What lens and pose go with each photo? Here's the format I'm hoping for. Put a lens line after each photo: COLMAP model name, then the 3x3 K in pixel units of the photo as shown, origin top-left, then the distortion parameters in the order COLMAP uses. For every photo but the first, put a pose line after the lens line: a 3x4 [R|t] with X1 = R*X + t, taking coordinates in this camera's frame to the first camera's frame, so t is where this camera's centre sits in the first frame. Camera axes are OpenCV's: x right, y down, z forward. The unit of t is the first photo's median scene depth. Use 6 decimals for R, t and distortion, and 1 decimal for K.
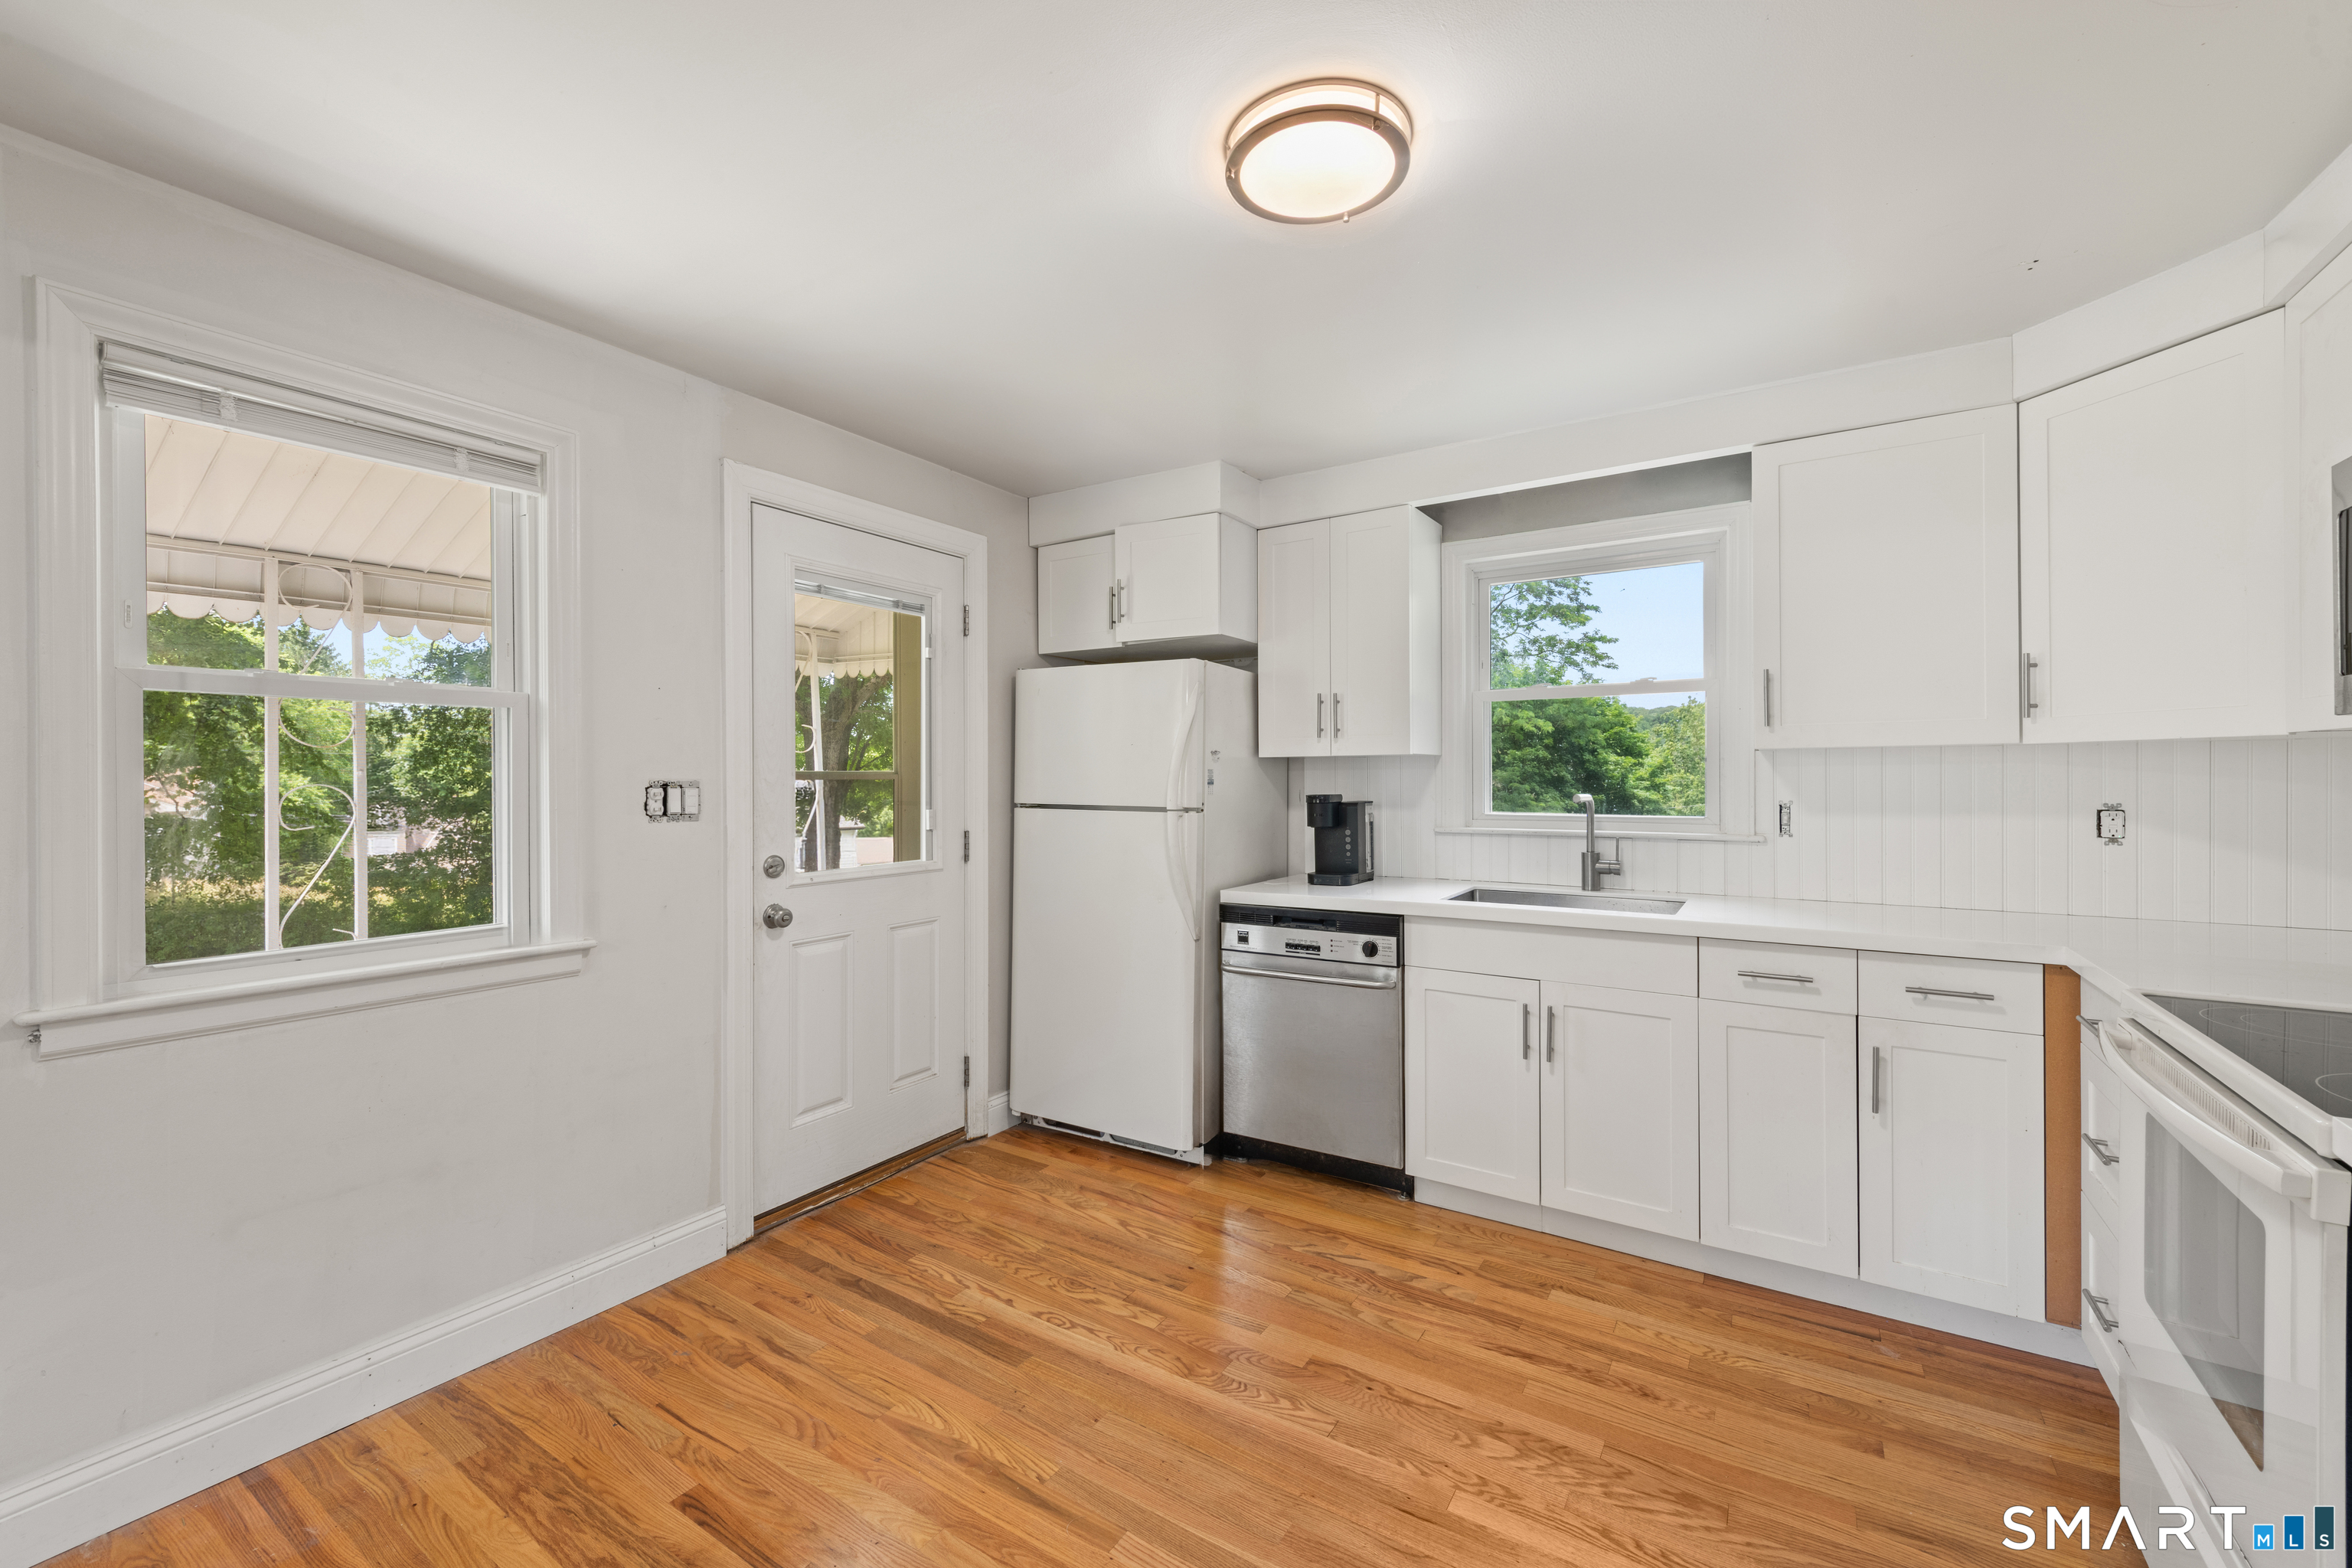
lens RADIAL K [[953.4, 0, 1185.6], [0, 953.4, 796.0], [0, 0, 1]] dist [0.015884, 0.000064]
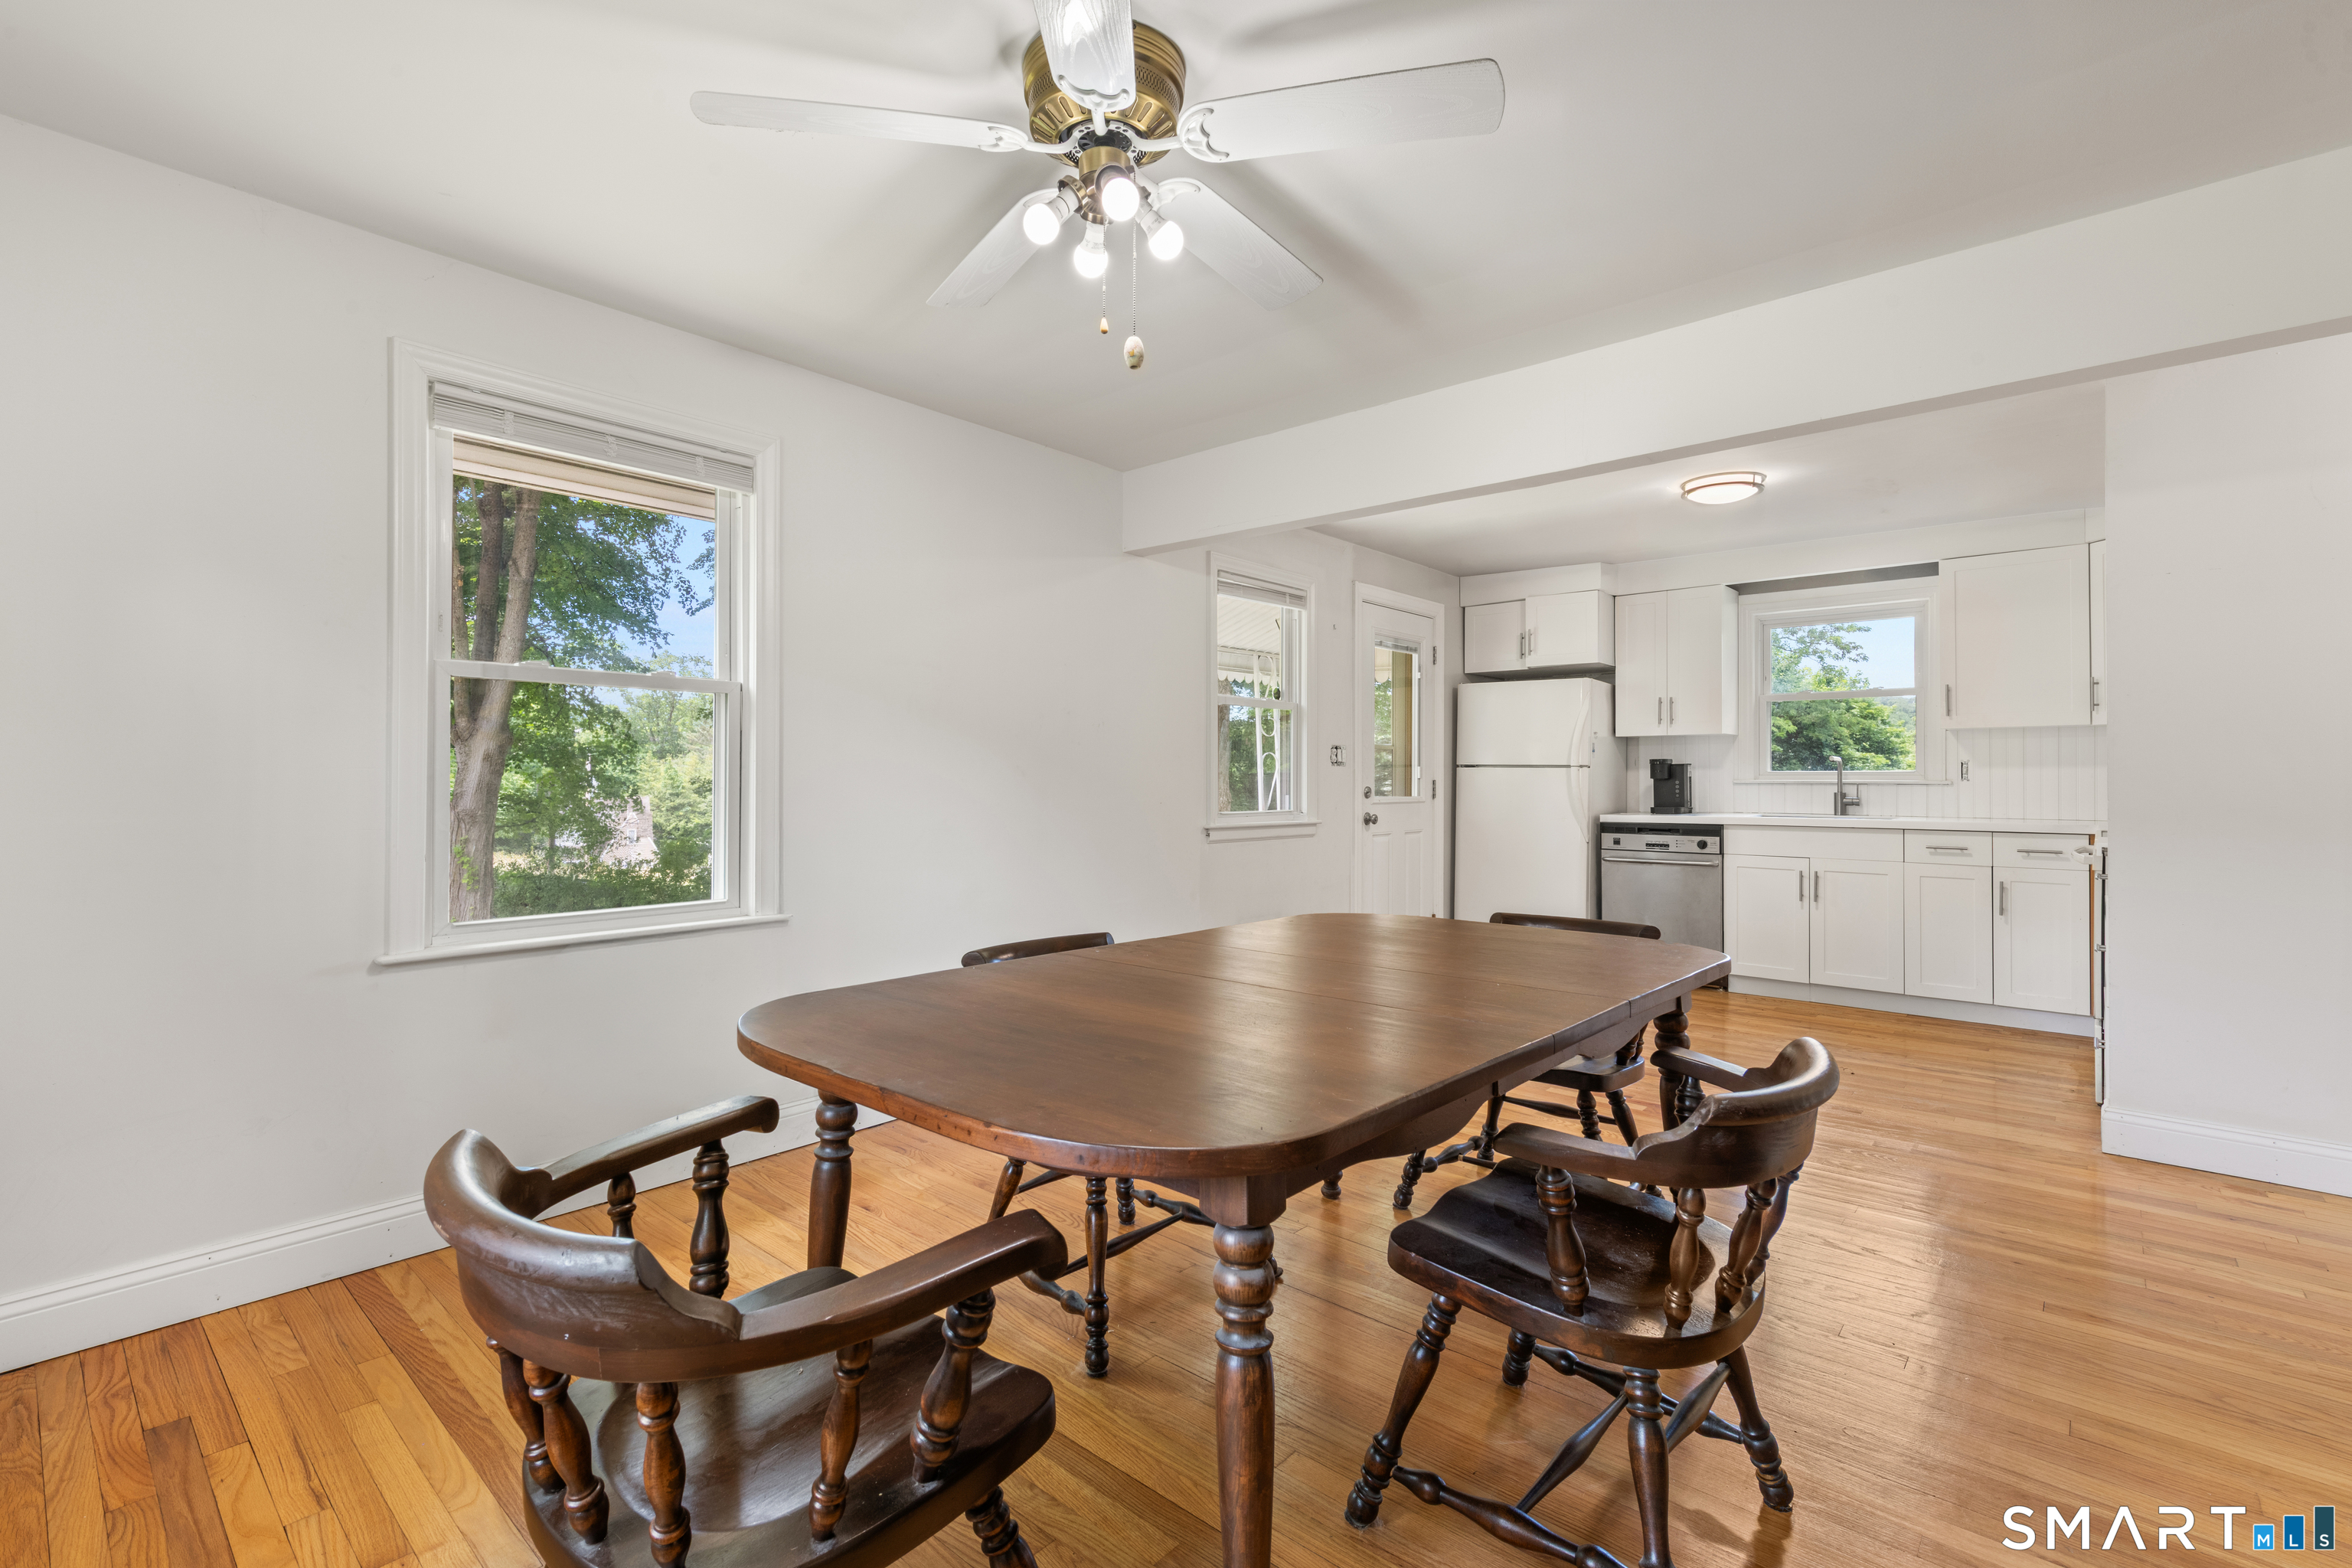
lens RADIAL K [[1041.5, 0, 1176.0], [0, 1041.5, 784.0], [0, 0, 1]] dist [0.010052, -0.000913]
pose [[0.987305, 0.007023, -0.158682, -0.417848], [-0.008951, 0.999894, -0.011442, 0.073941], [0.158585, 0.012717, 0.987263, -0.955043]]
